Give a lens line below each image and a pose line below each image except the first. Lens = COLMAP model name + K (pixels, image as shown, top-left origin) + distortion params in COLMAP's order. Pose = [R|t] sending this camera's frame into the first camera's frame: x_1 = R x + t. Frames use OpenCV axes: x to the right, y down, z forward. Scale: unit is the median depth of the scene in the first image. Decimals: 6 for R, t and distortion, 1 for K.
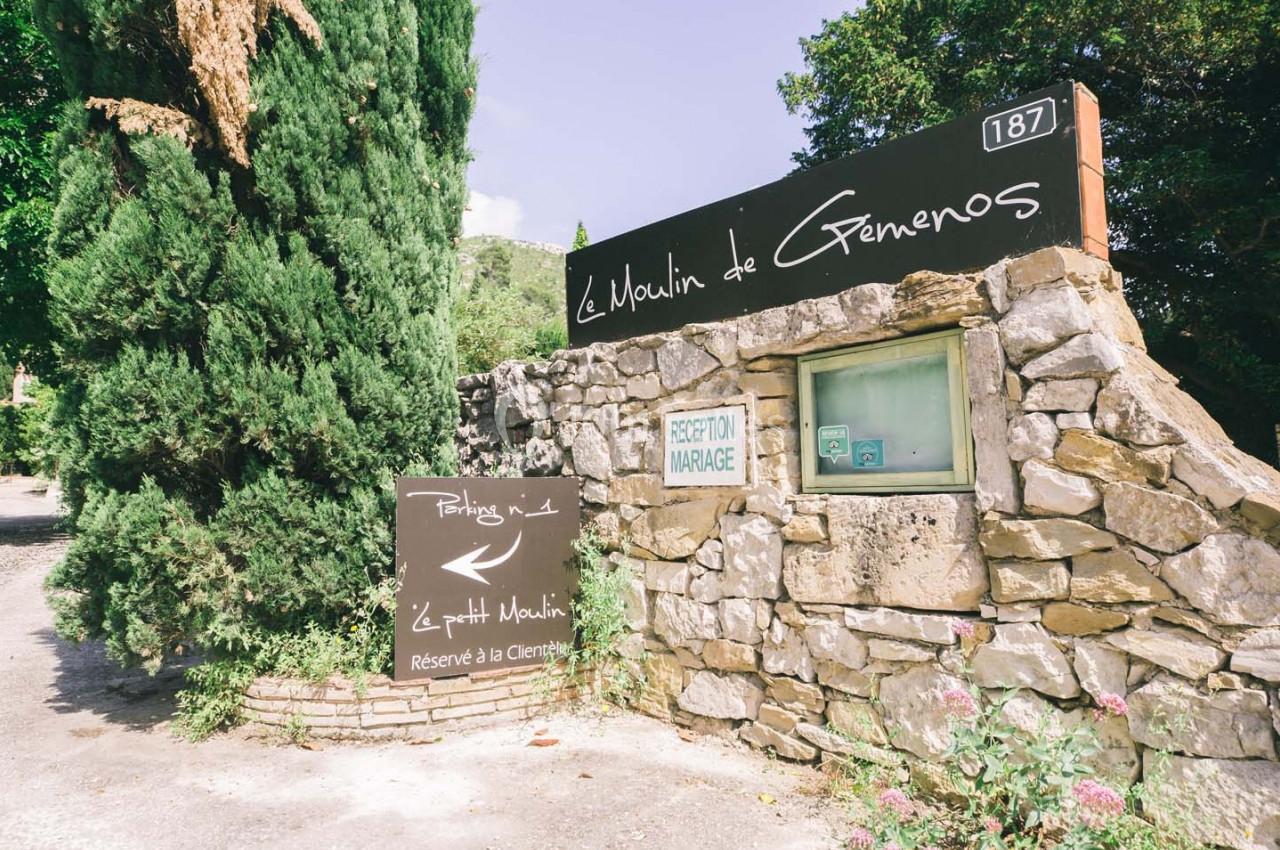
lens RADIAL K [[789.7, 0, 645.6], [0, 789.7, 418.6], [0, 0, 1]] dist [0.004512, 0.012591]
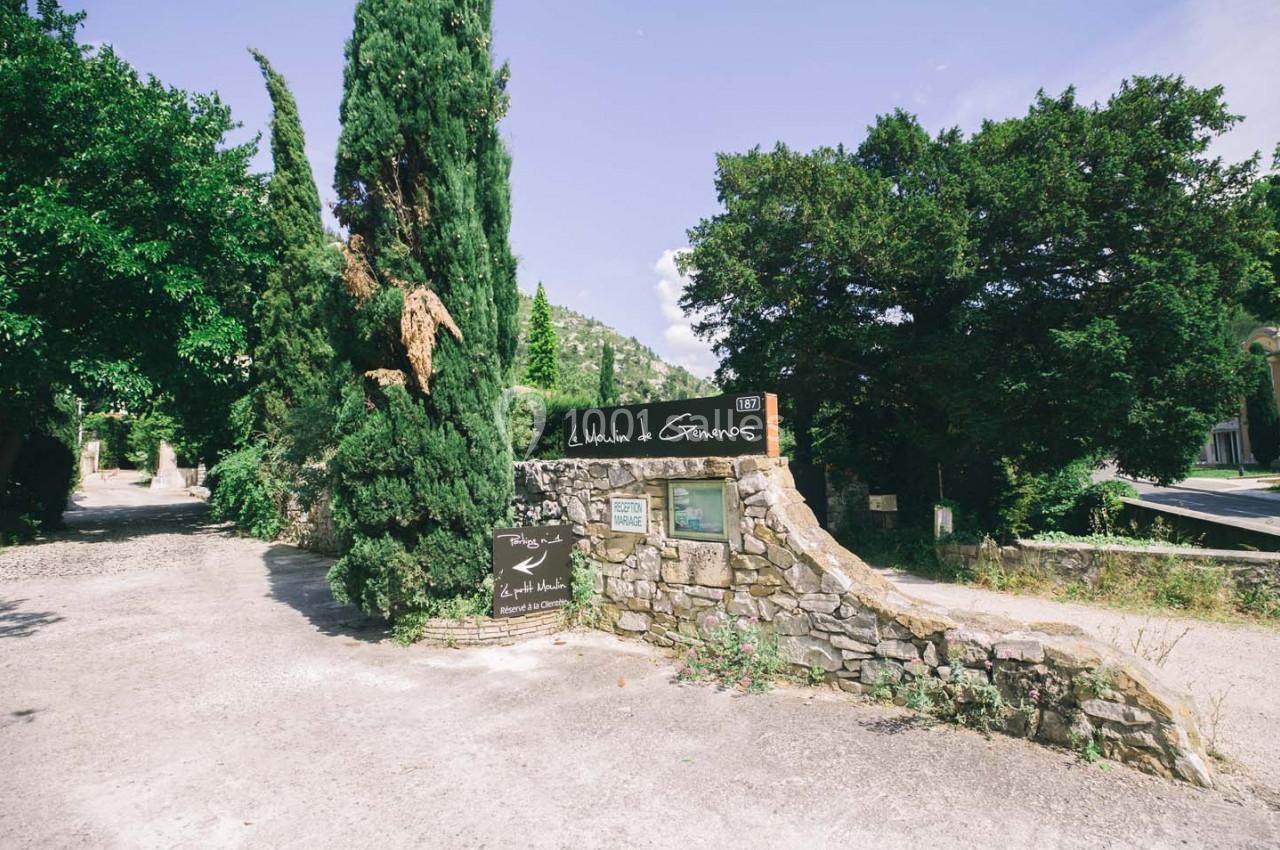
lens RADIAL K [[576.6, 0, 645.1], [0, 576.6, 426.8], [0, 0, 1]] dist [-0.012703, 0.001040]
pose [[0.994790, 0.006191, 0.101754, -0.054798], [-0.007184, 0.999930, 0.009396, -0.248174], [-0.101688, -0.010078, 0.994765, -0.711365]]
